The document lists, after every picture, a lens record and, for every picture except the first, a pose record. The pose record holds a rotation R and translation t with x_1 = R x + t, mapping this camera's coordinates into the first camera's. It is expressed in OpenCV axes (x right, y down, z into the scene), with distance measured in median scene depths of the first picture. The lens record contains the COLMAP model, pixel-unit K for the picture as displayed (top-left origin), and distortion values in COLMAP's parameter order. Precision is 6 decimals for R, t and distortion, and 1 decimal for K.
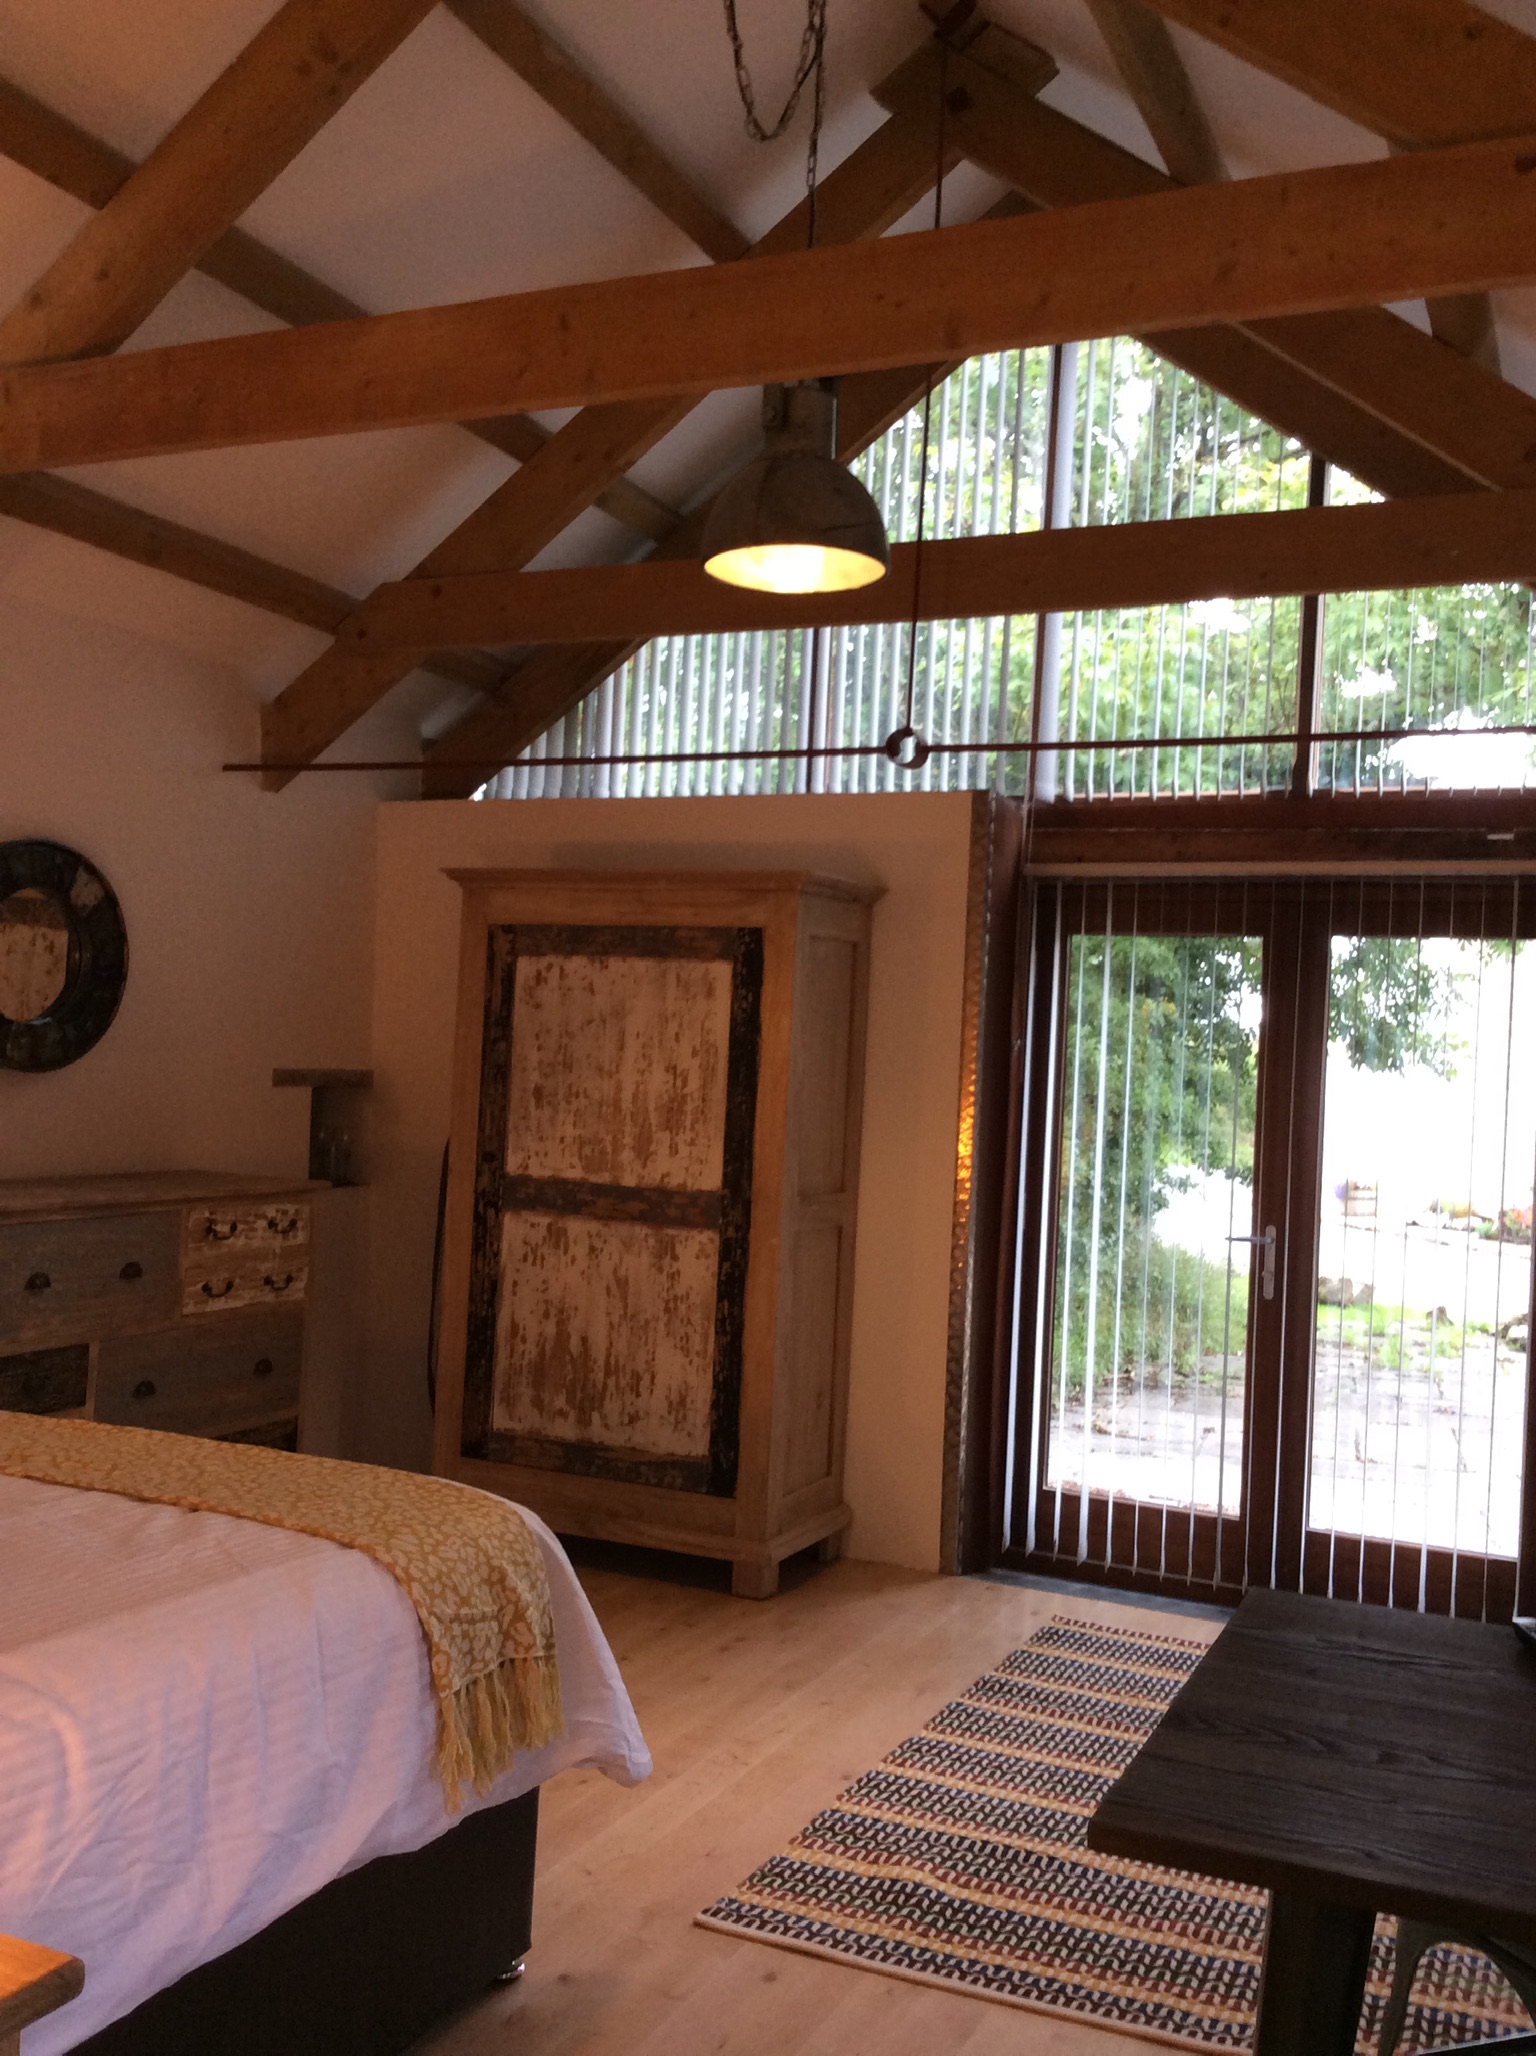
lens RADIAL K [[1894.6, 0, 754.4], [0, 1894.6, 1038.5], [0, 0, 1]] dist [0.130832, -0.275920]
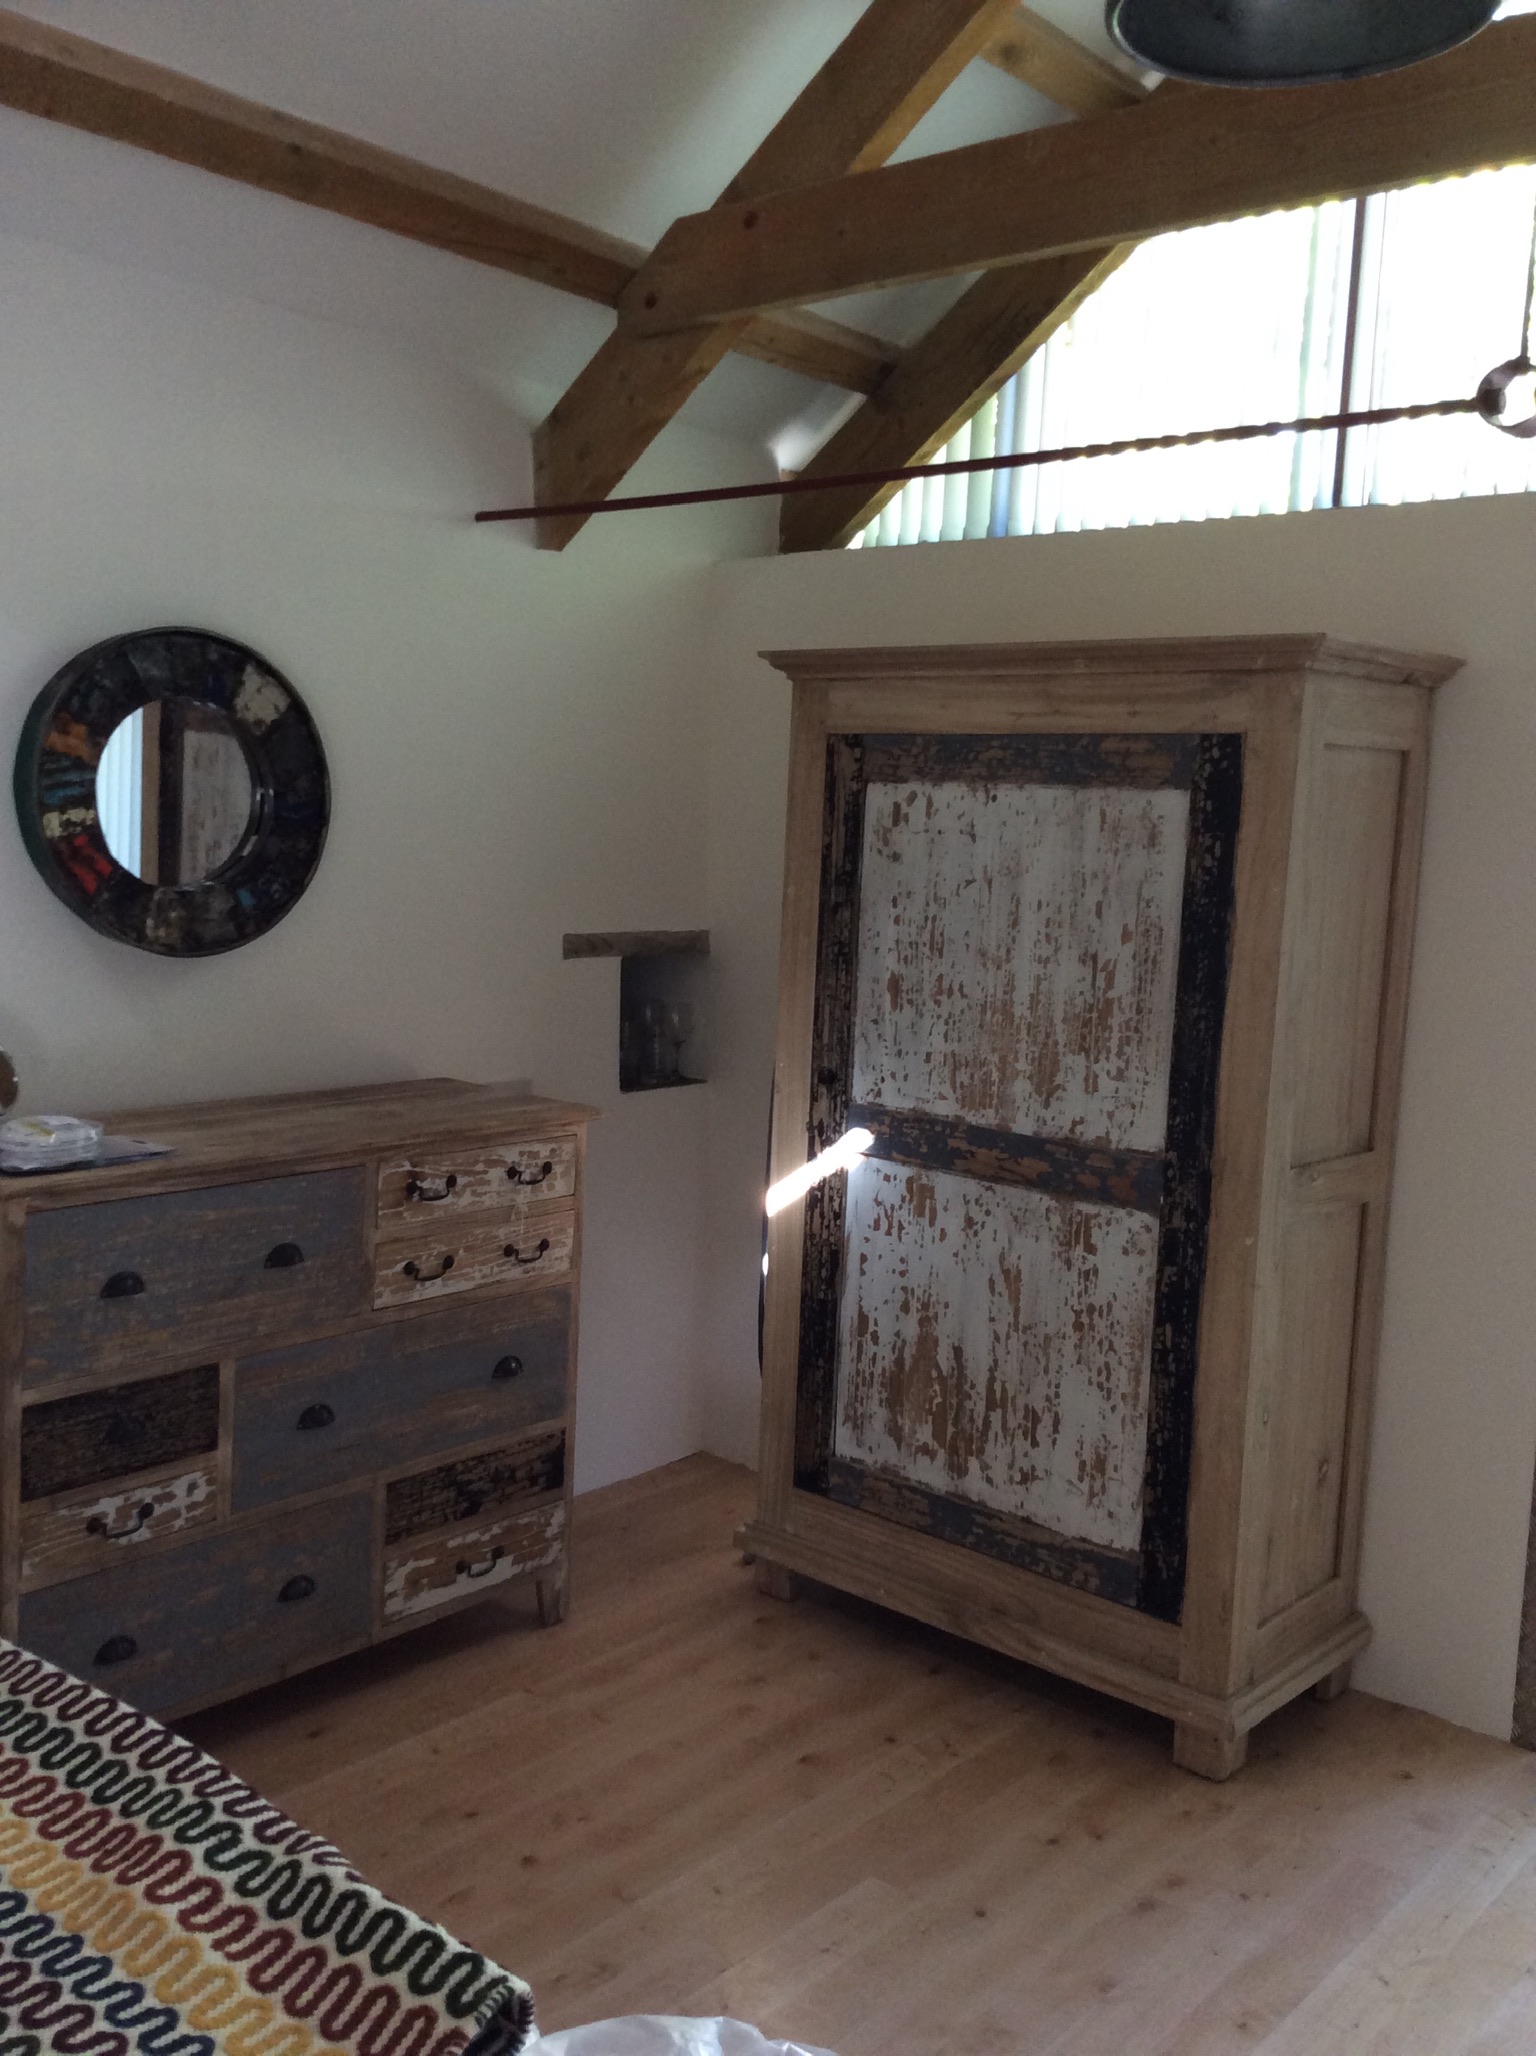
lens RADIAL K [[1894.6, 0, 754.4], [0, 1894.6, 1038.5], [0, 0, 1]] dist [0.130832, -0.275920]
pose [[0.963864, 0.025409, -0.265180, 0.018154], [0.005061, 0.993514, 0.113593, -0.030681], [0.266347, -0.110831, 0.957484, 0.345825]]
